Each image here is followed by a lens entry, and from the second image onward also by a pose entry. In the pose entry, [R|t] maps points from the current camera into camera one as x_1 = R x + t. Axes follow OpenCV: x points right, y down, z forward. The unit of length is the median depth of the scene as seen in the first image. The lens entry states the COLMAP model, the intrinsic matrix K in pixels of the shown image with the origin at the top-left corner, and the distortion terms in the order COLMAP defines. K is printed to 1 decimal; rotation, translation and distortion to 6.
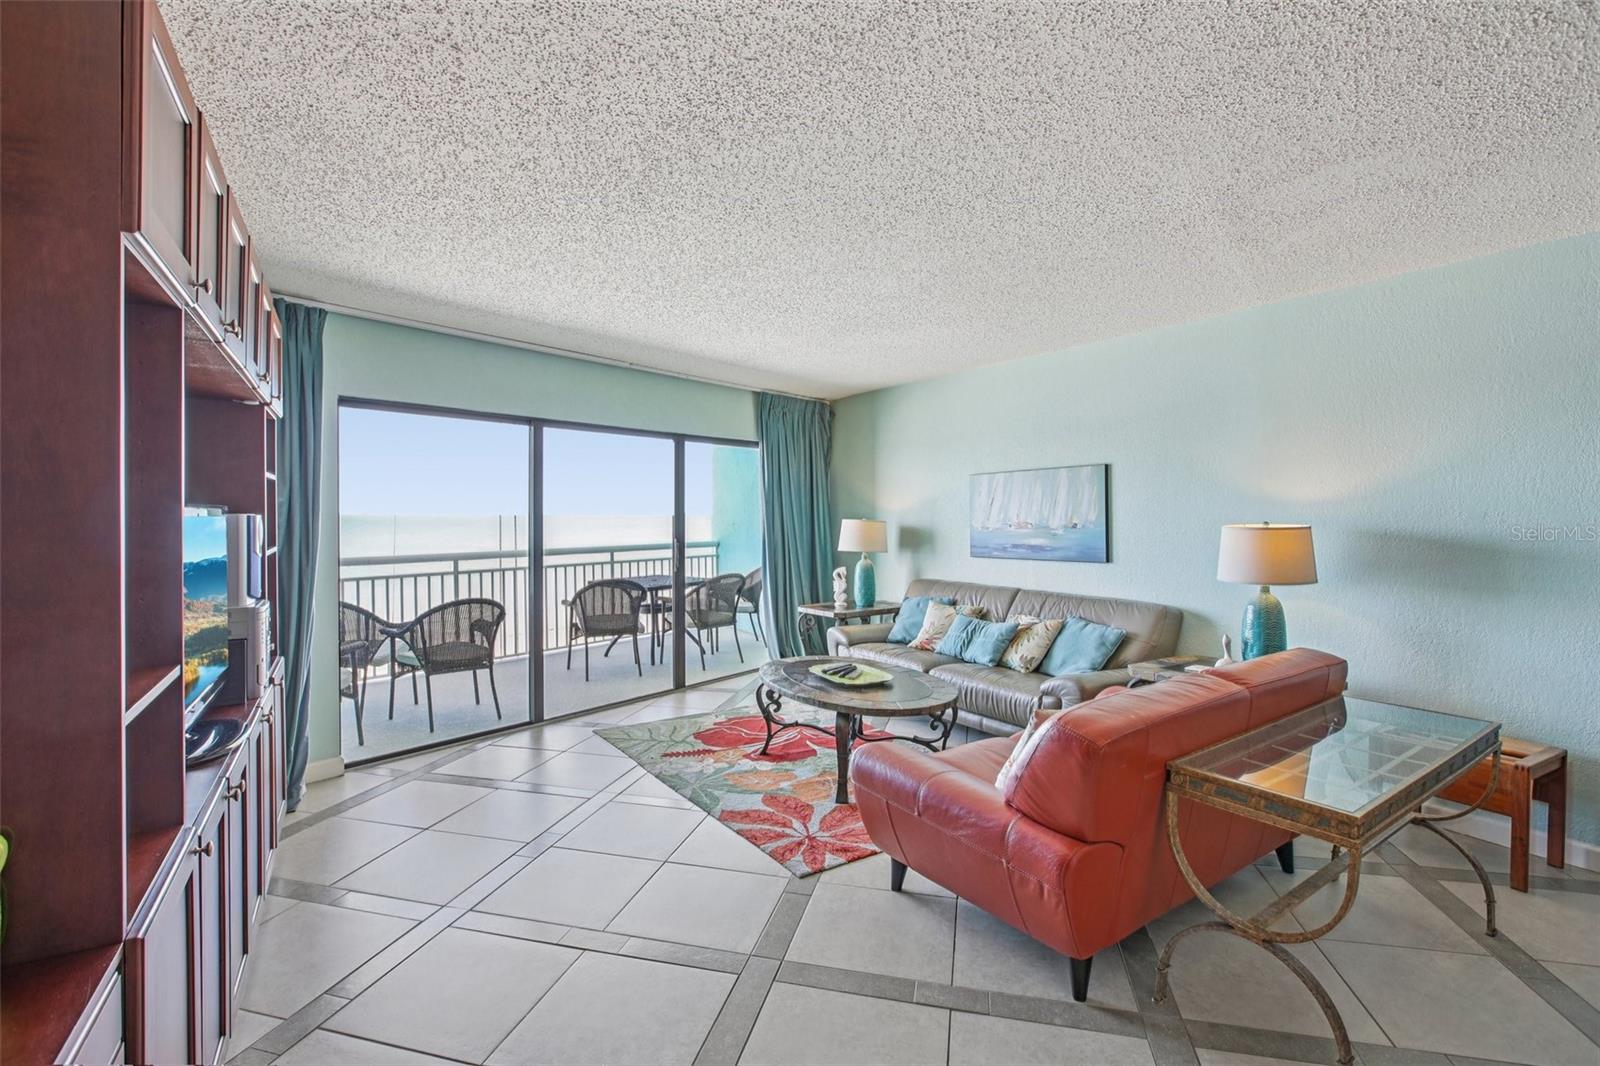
lens RADIAL K [[741.1, 0, 800.0], [0, 741.1, 533.0], [0, 0, 1]] dist [0.001887, 0.000776]
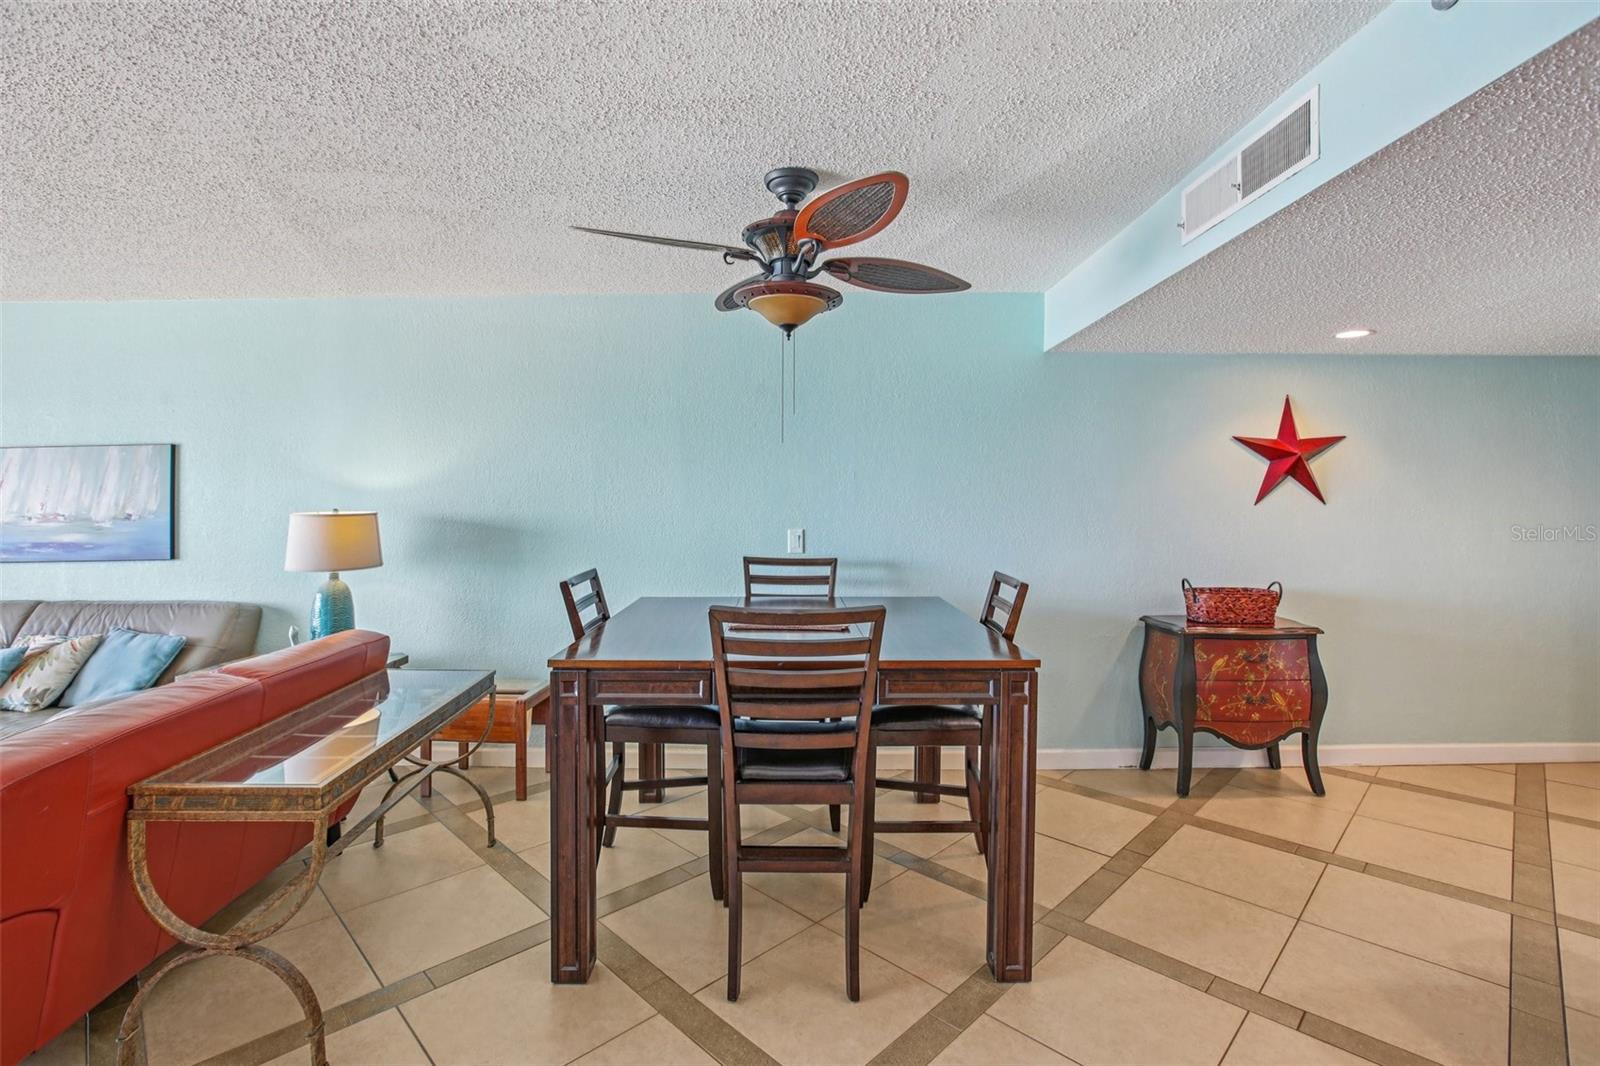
lens RADIAL K [[720.7, 0, 799.4], [0, 720.7, 510.2], [0, 0, 1]] dist [0.000566, 0.000399]
pose [[0.581767, 0.000340, 0.813355, 0.204230], [0.024726, 0.999530, -0.018103, 0.020689], [-0.812979, 0.030643, 0.581486, -0.085308]]
